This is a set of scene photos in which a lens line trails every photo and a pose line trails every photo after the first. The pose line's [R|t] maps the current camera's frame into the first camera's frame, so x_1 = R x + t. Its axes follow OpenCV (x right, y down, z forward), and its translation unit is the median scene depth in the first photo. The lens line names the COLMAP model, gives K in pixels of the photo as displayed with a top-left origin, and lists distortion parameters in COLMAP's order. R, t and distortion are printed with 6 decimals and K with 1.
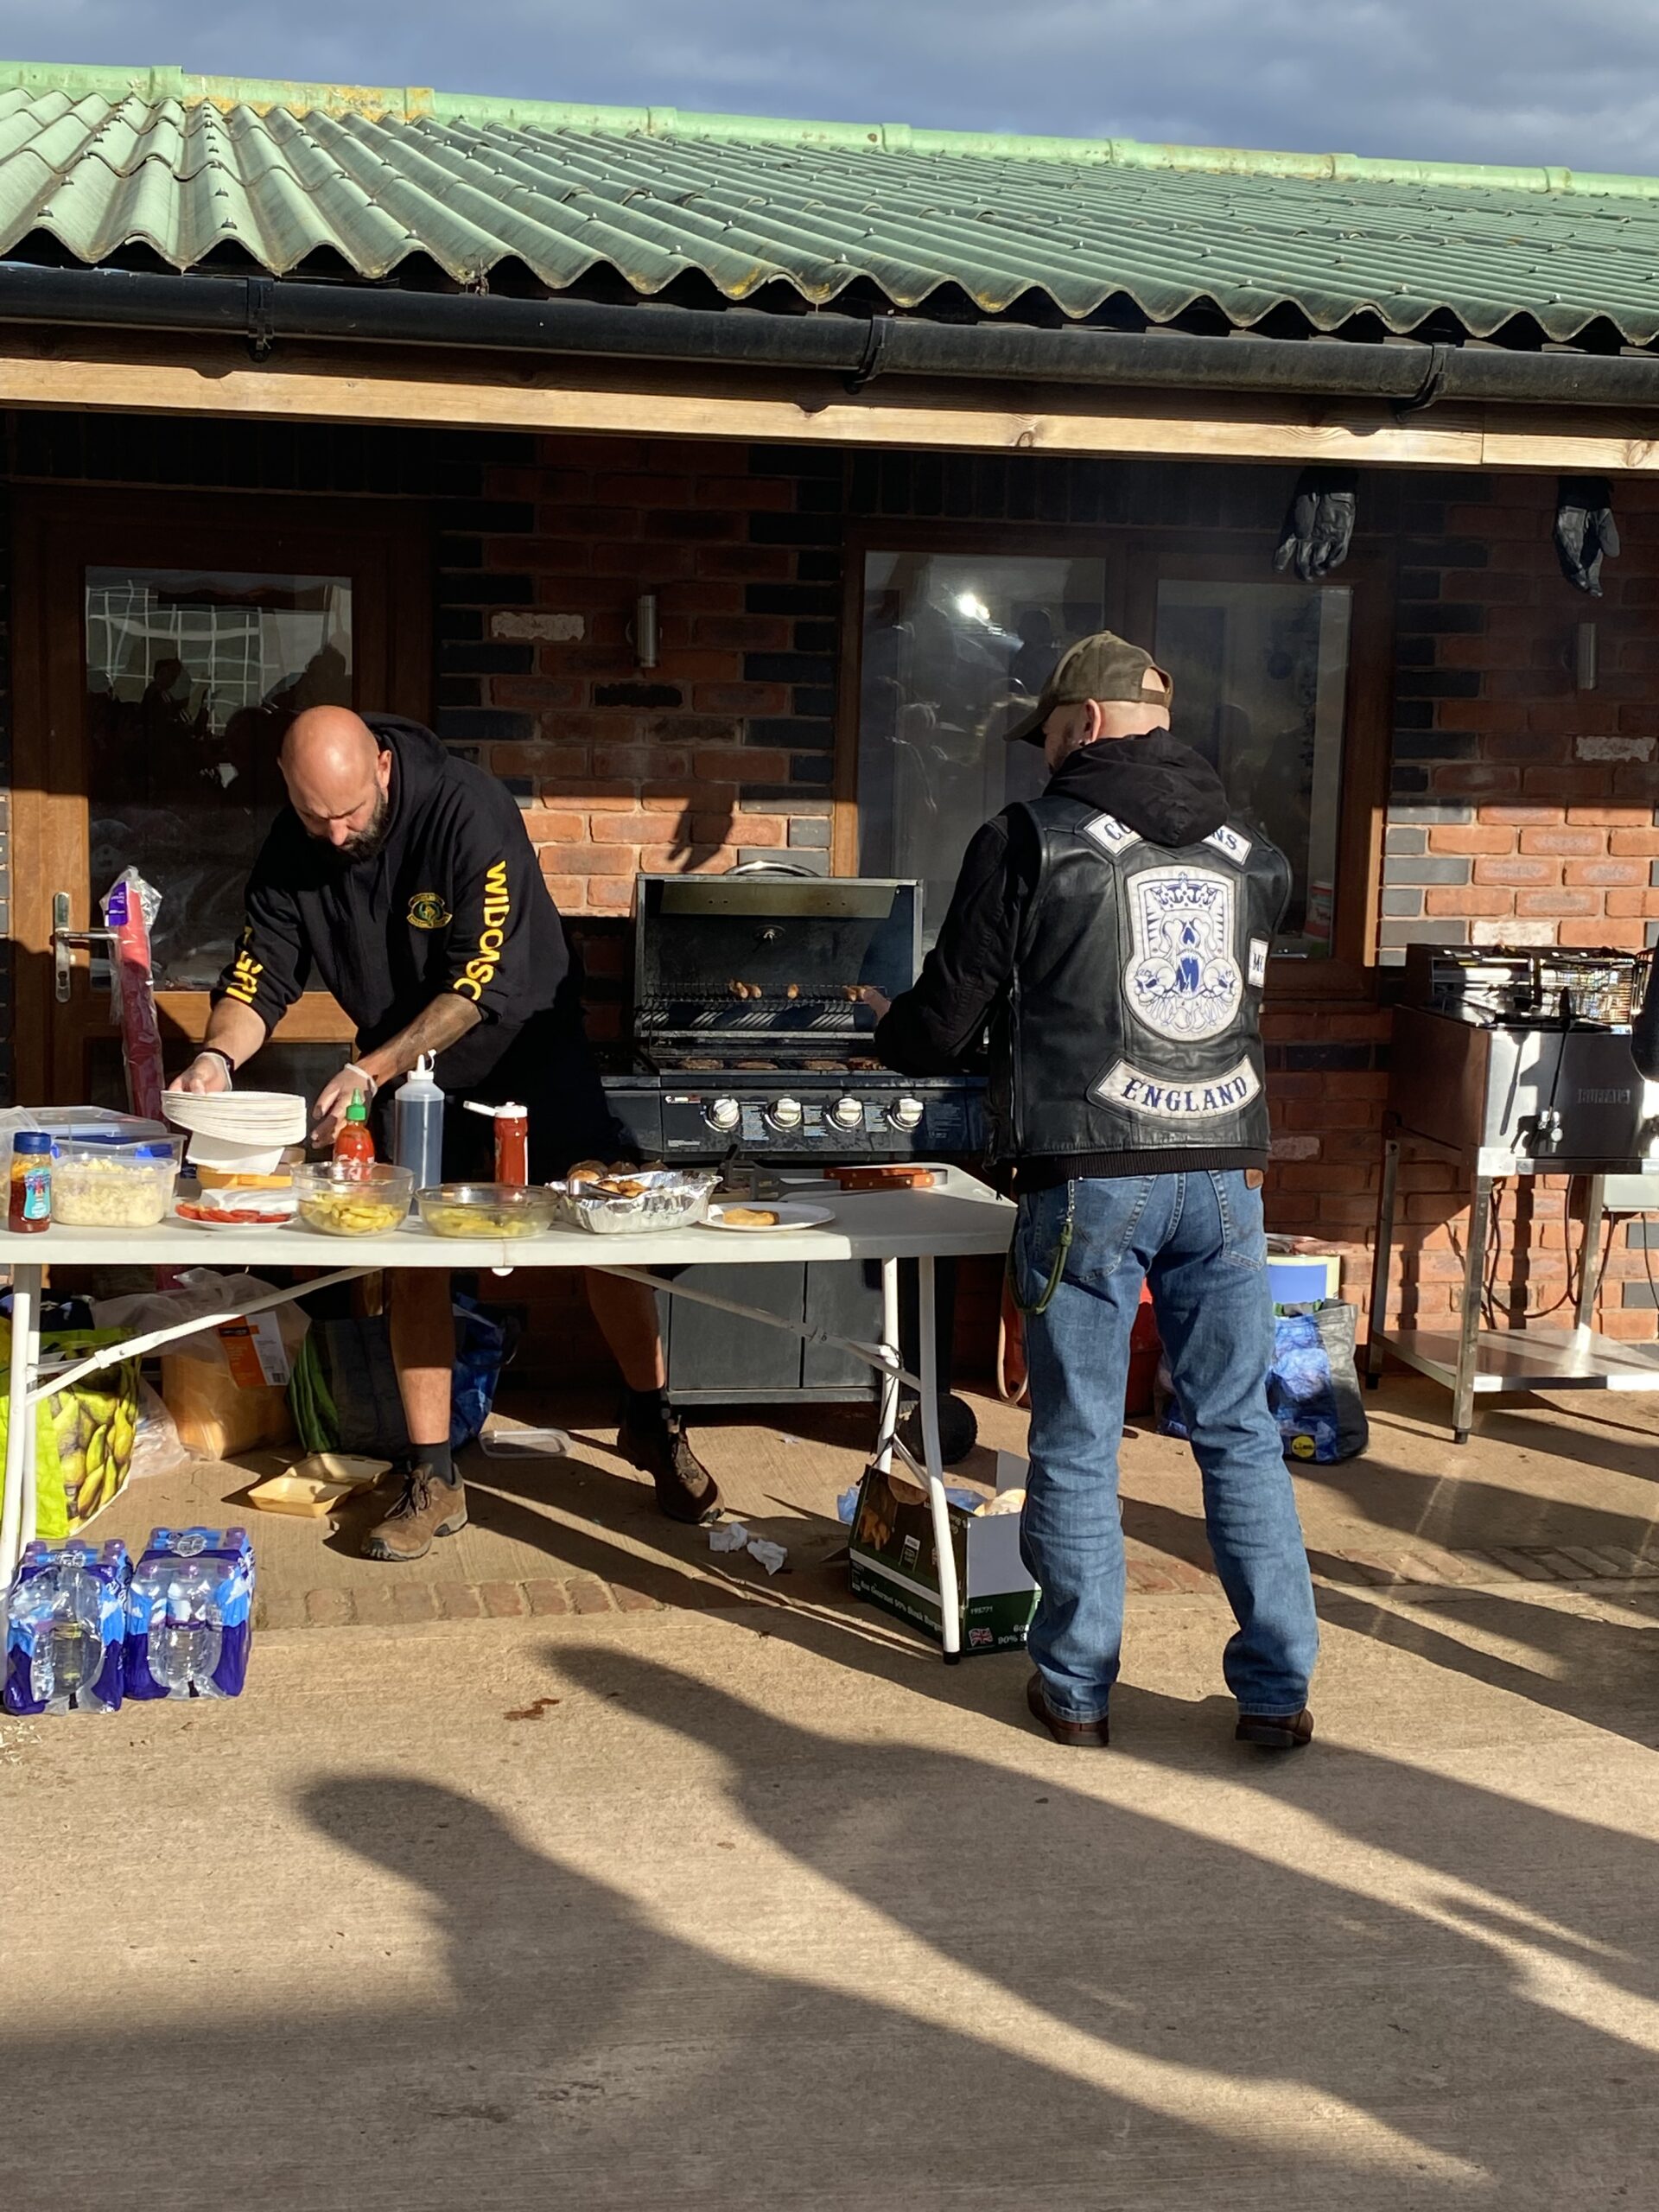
lens RADIAL K [[2991.5, 0, 837.6], [0, 2991.5, 1105.1], [0, 0, 1]] dist [0.059371, -0.039655]
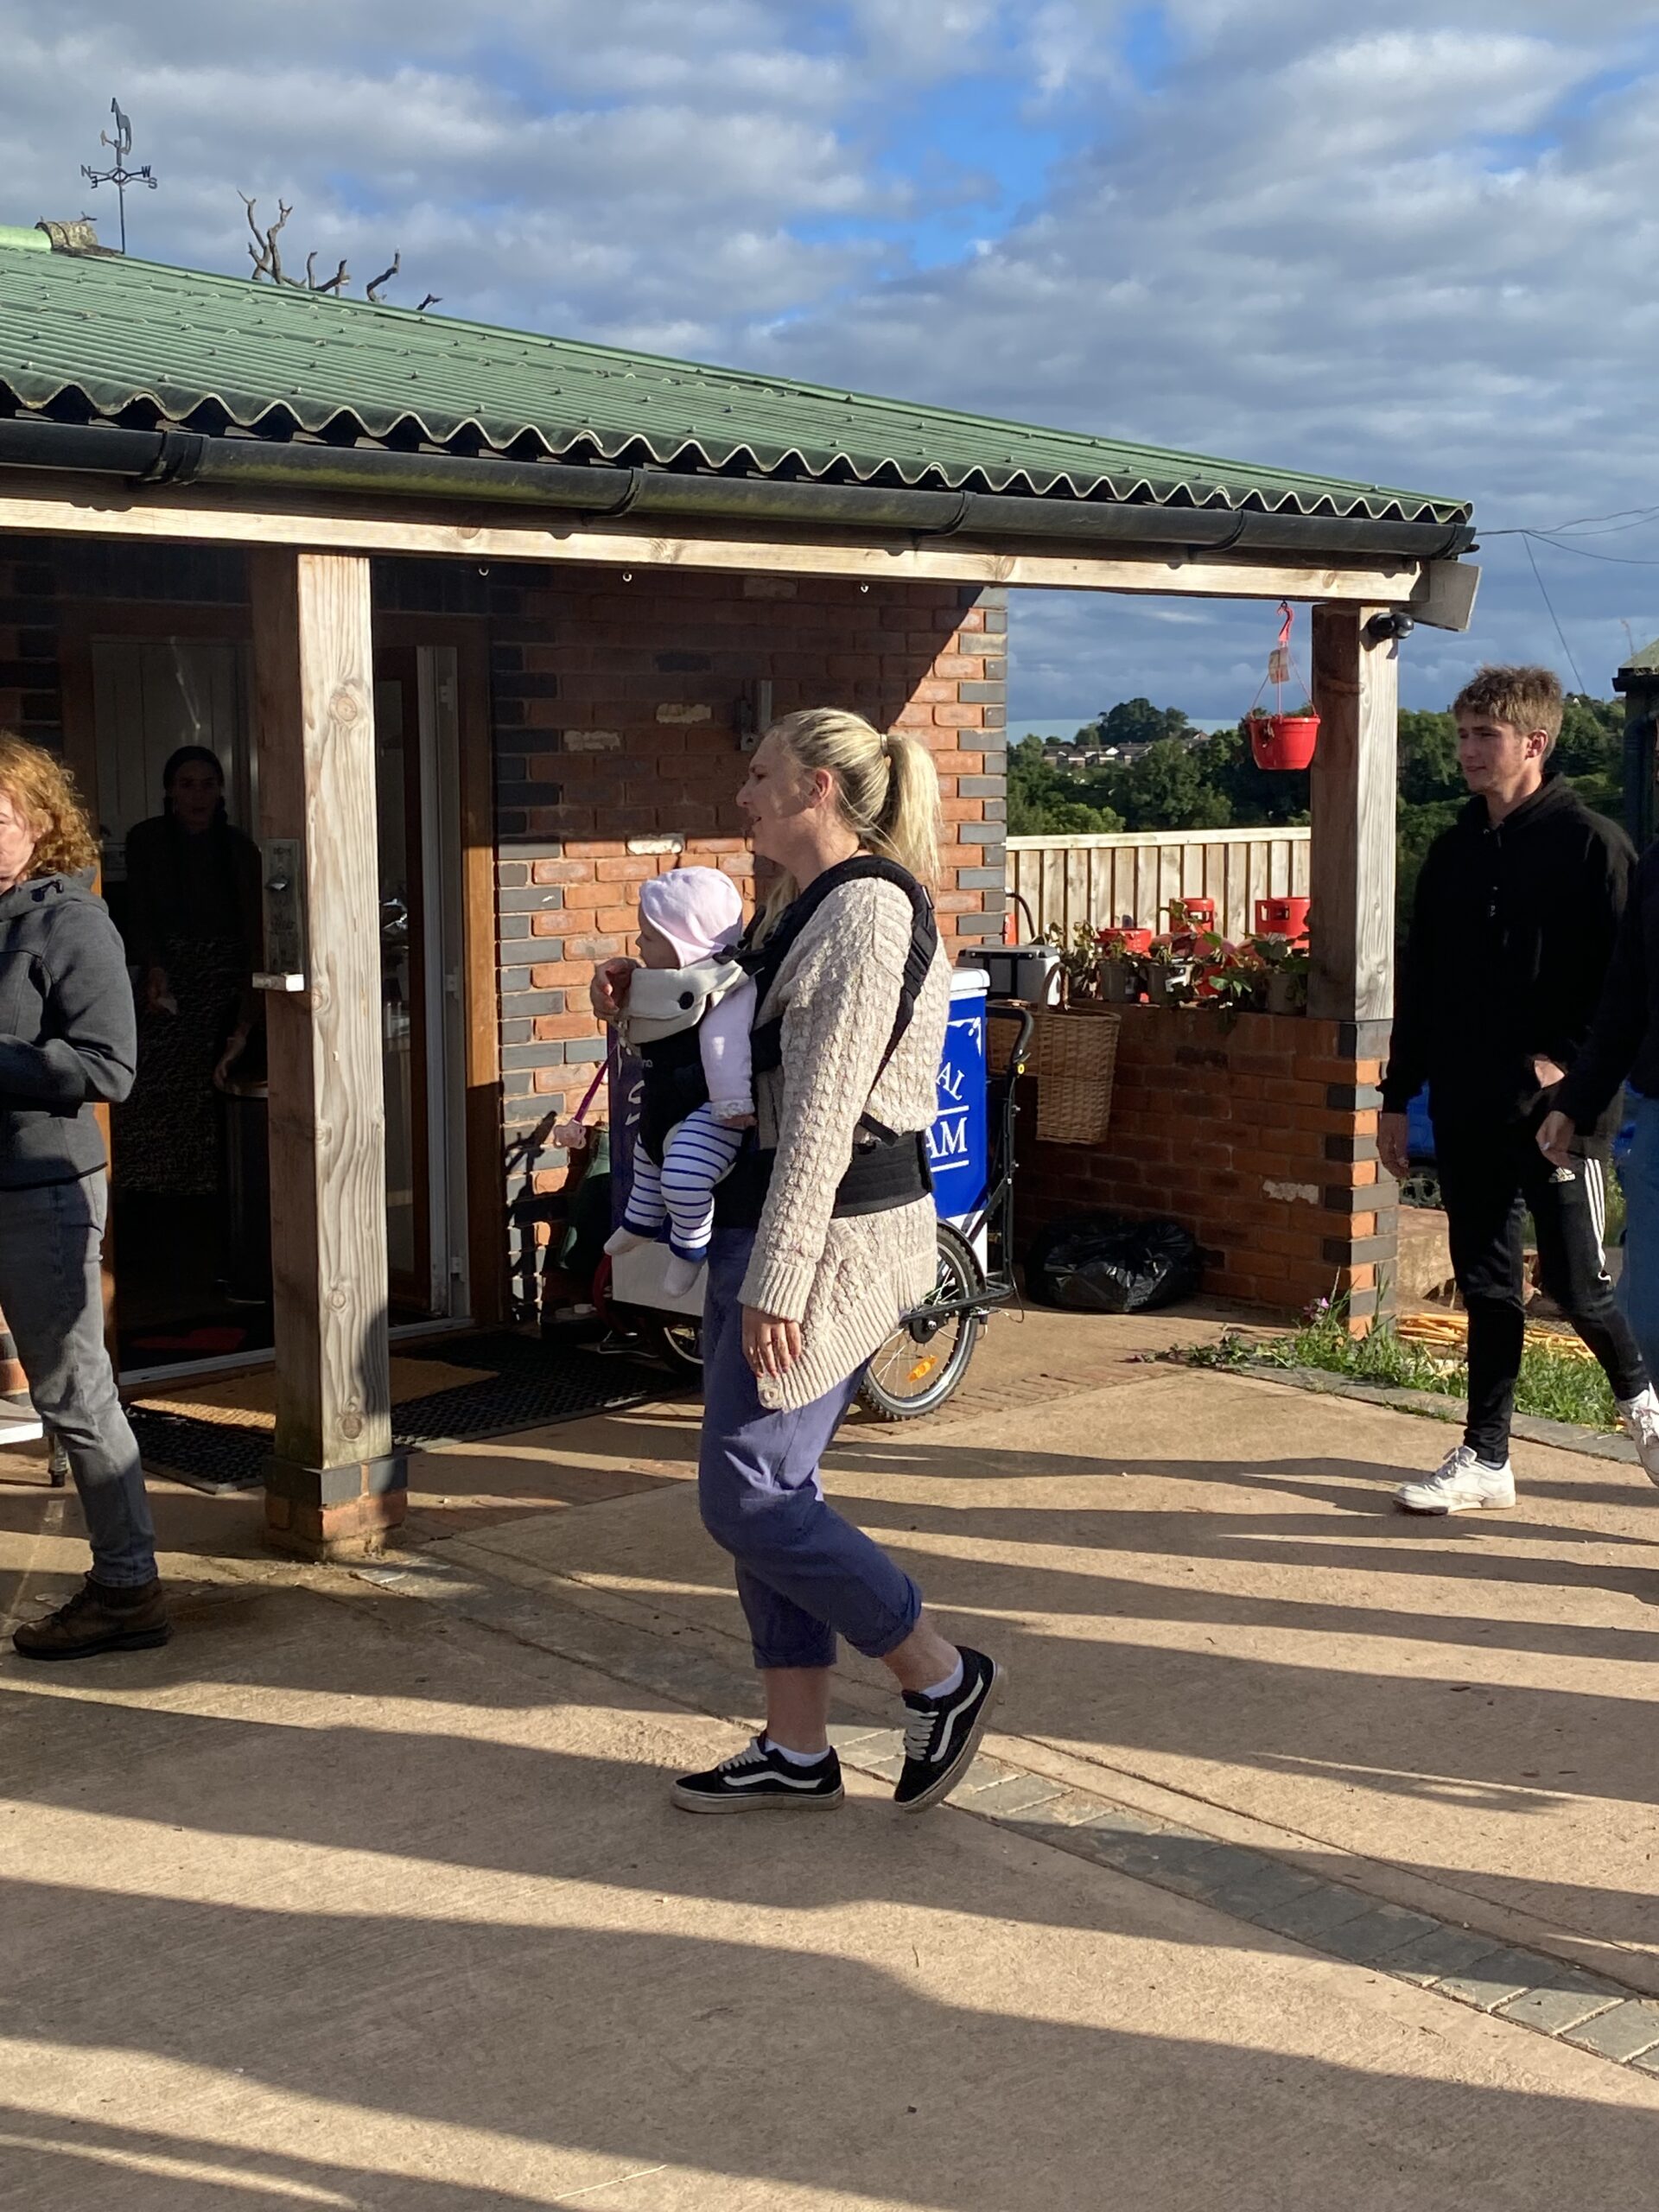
lens RADIAL K [[2991.5, 0, 837.6], [0, 2991.5, 1105.1], [0, 0, 1]] dist [0.059371, -0.039655]
pose [[0.853746, -0.091610, 0.512568, -0.316021], [0.100232, 0.994905, 0.010869, 0.002452], [-0.510952, 0.042096, 0.858578, -0.073983]]
